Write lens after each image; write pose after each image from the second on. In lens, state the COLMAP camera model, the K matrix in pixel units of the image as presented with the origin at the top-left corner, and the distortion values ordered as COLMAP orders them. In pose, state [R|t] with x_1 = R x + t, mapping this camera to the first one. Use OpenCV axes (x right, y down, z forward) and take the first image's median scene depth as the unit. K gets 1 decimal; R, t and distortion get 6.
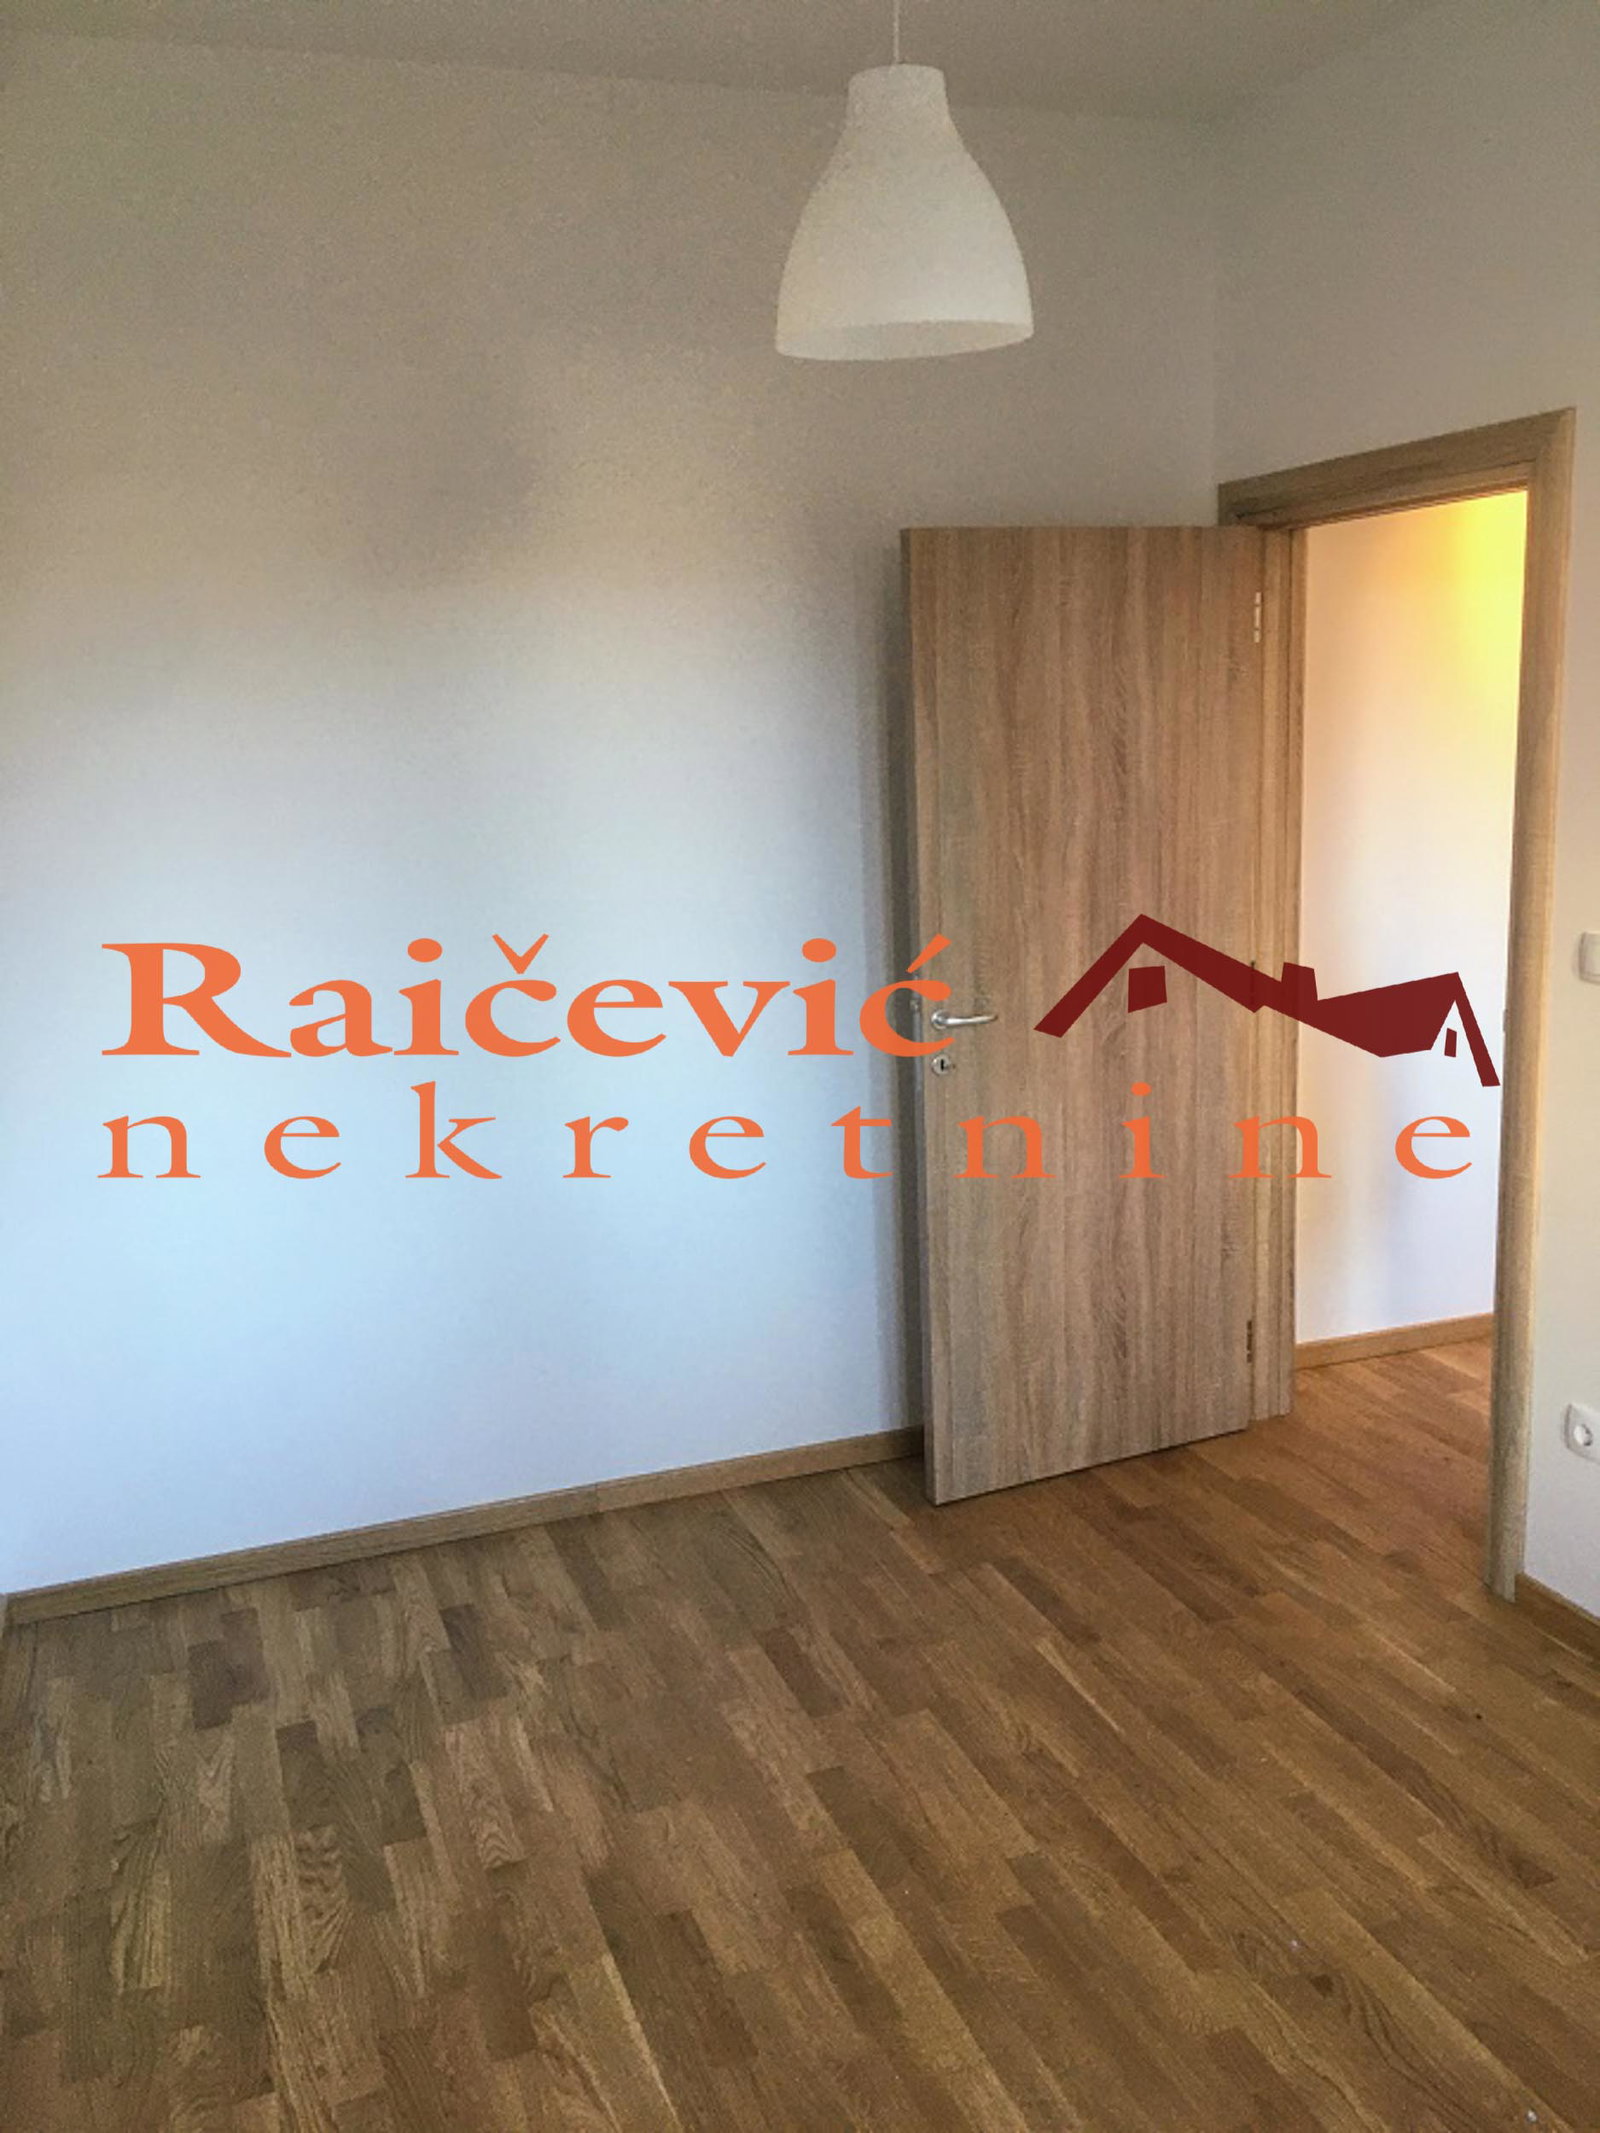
lens RADIAL K [[1808.7, 0, 800.9], [0, 1808.7, 1066.0], [0, 0, 1]] dist [0.069562, -0.111821]
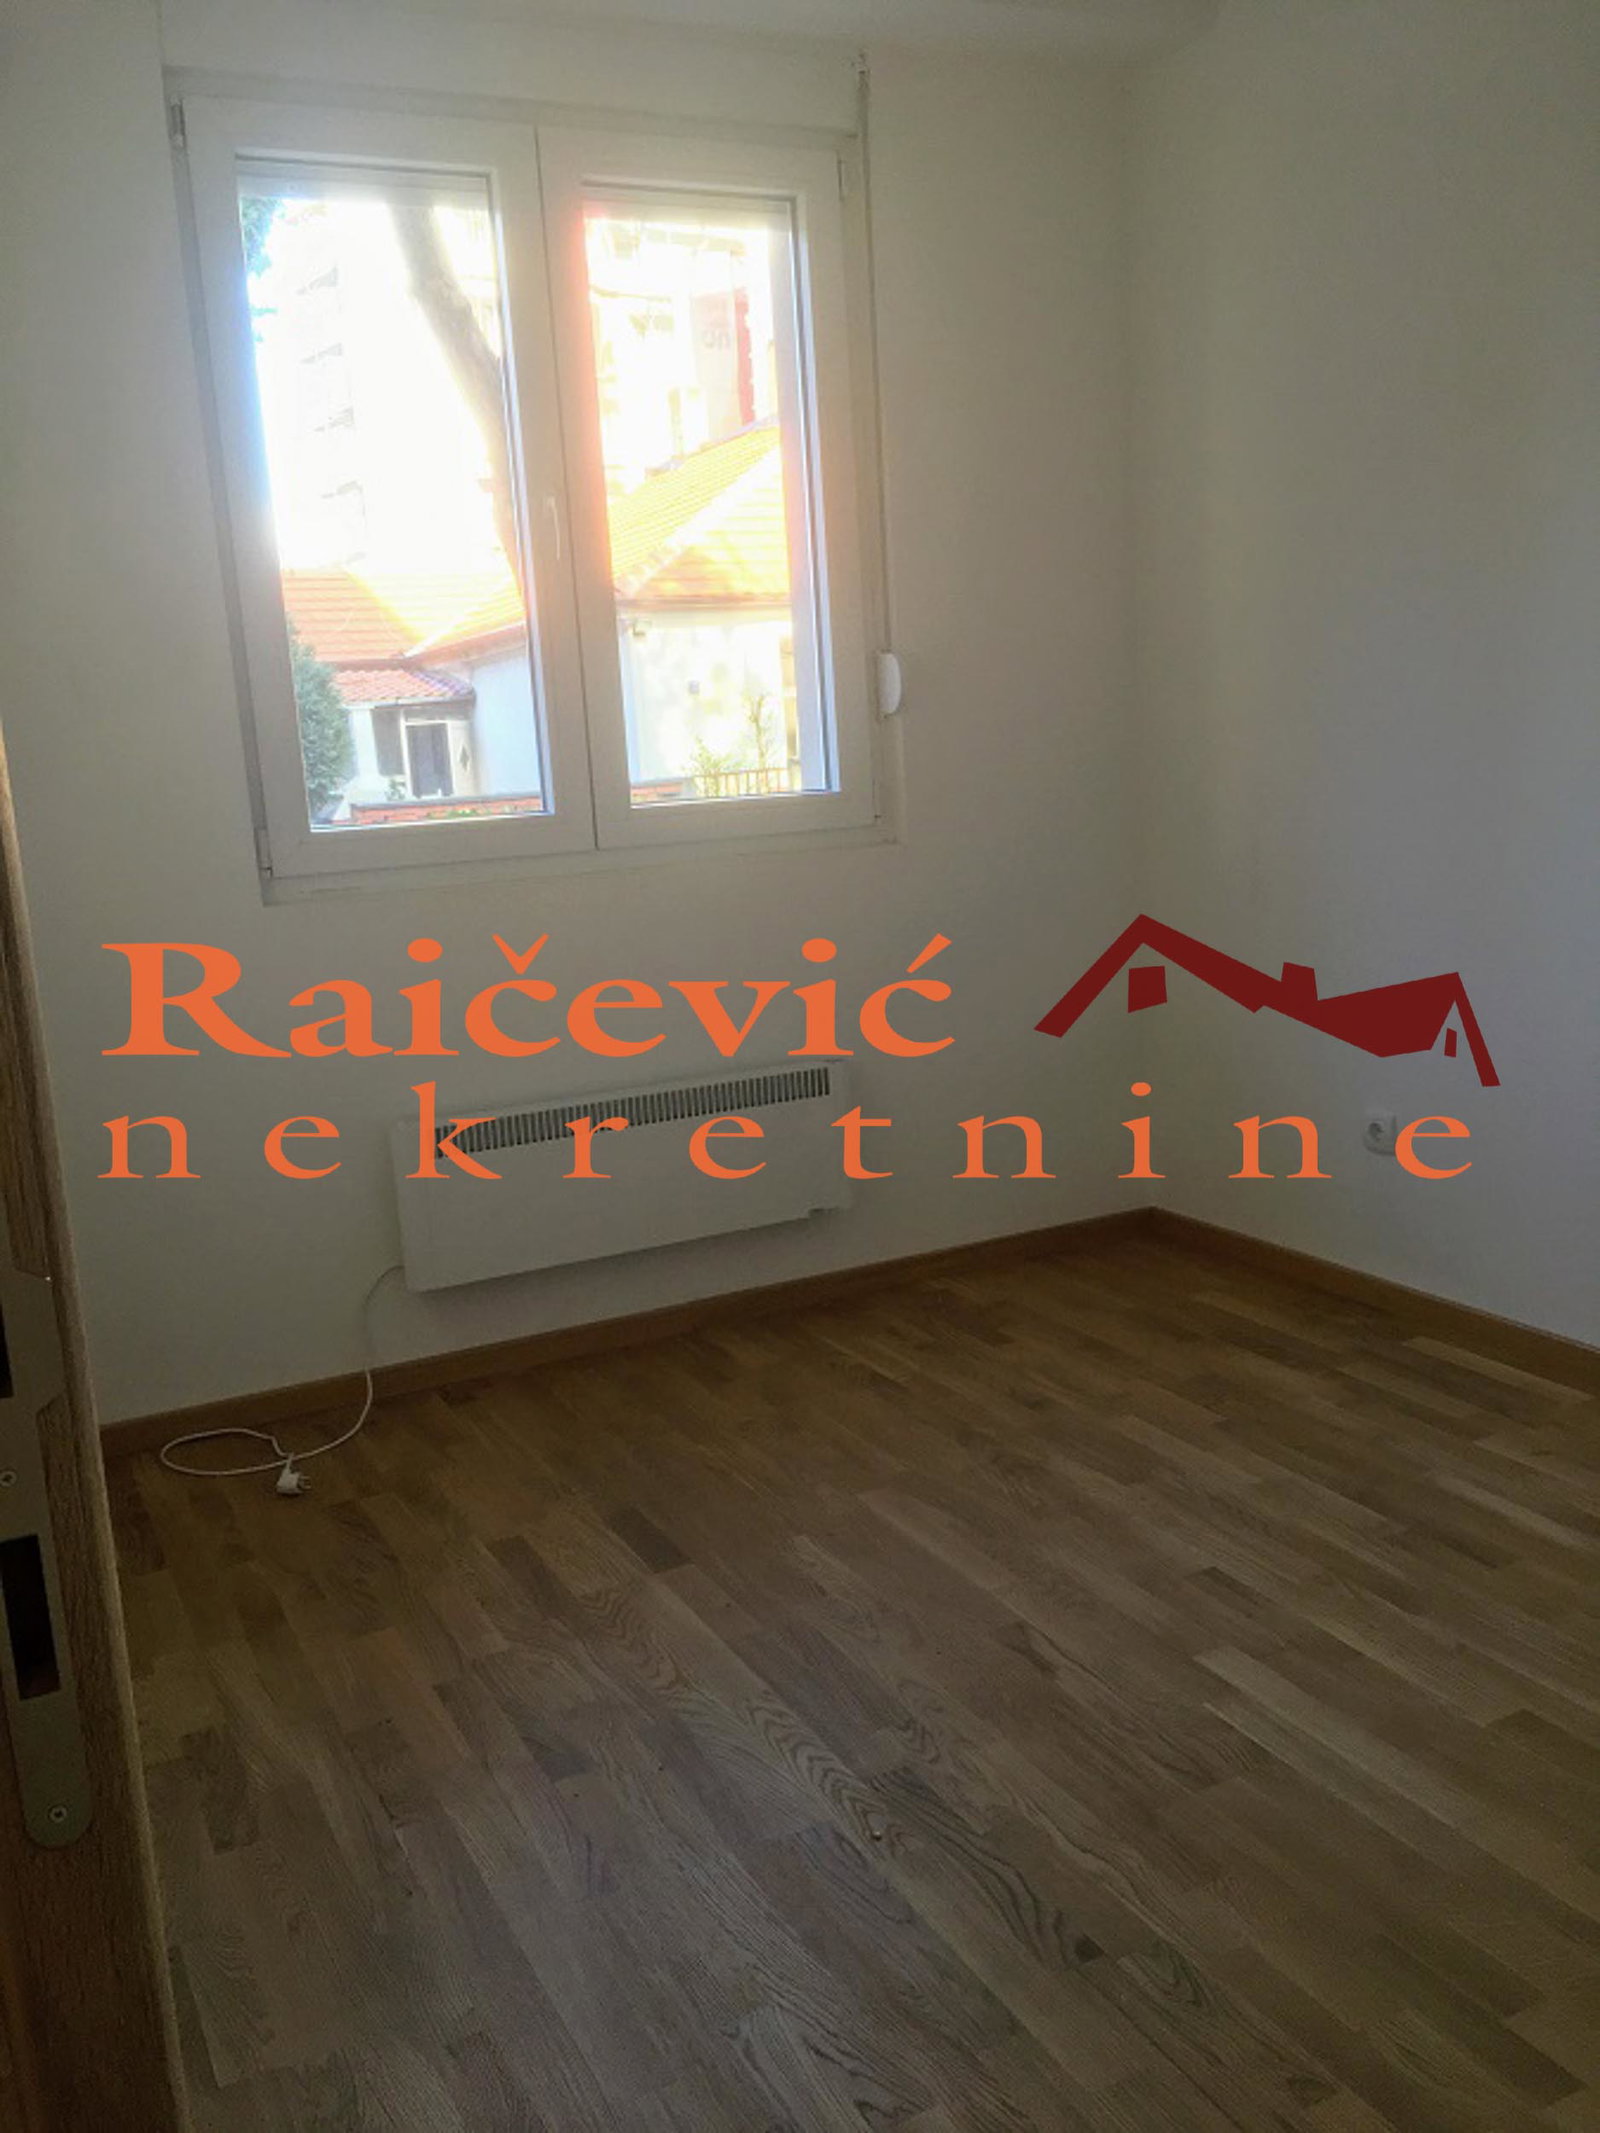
lens RADIAL K [[1808.7, 0, 801.9], [0, 1808.7, 1058.6], [0, 0, 1]] dist [0.069562, -0.111821]
pose [[-0.987348, 0.126531, -0.095576, 0.392290], [0.081377, 0.921624, 0.379457, -0.142433], [0.136098, 0.366878, -0.920260, 1.417217]]
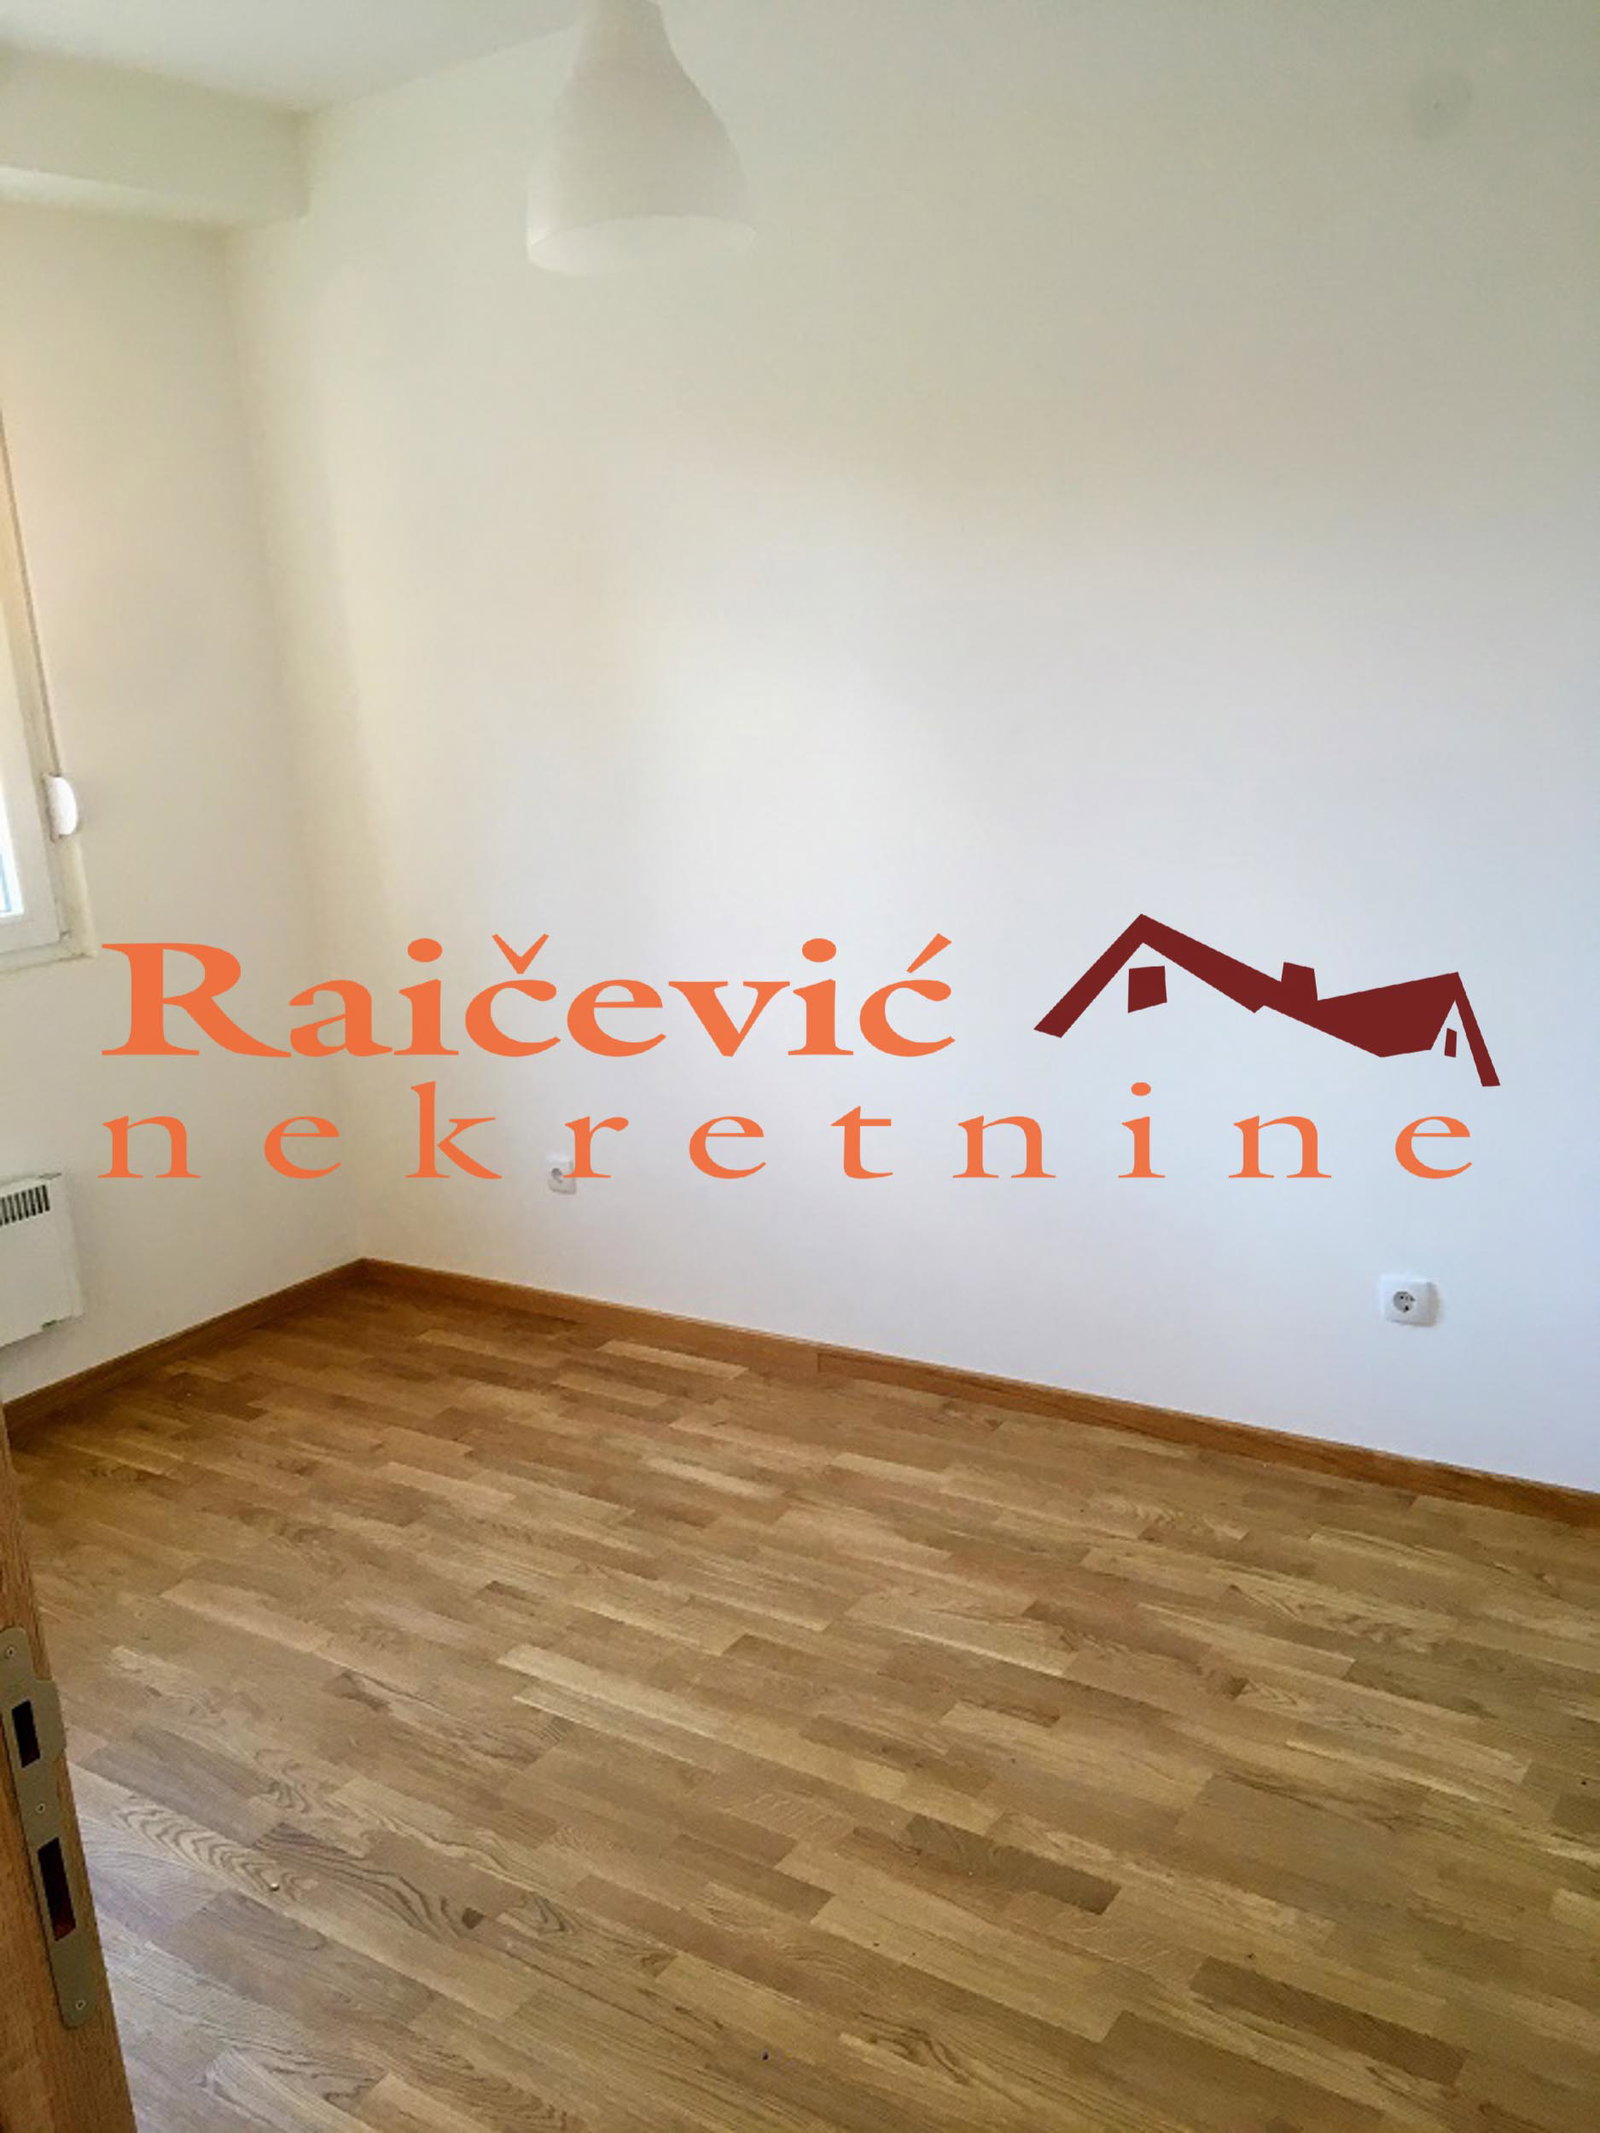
lens RADIAL K [[1808.7, 0, 812.9], [0, 1808.7, 1055.6], [0, 0, 1]] dist [0.069562, -0.111821]
pose [[-0.805677, 0.232360, -0.544880, 0.515406], [-0.017678, 0.910011, 0.414206, -0.309153], [0.592092, 0.343348, -0.729067, 1.517089]]
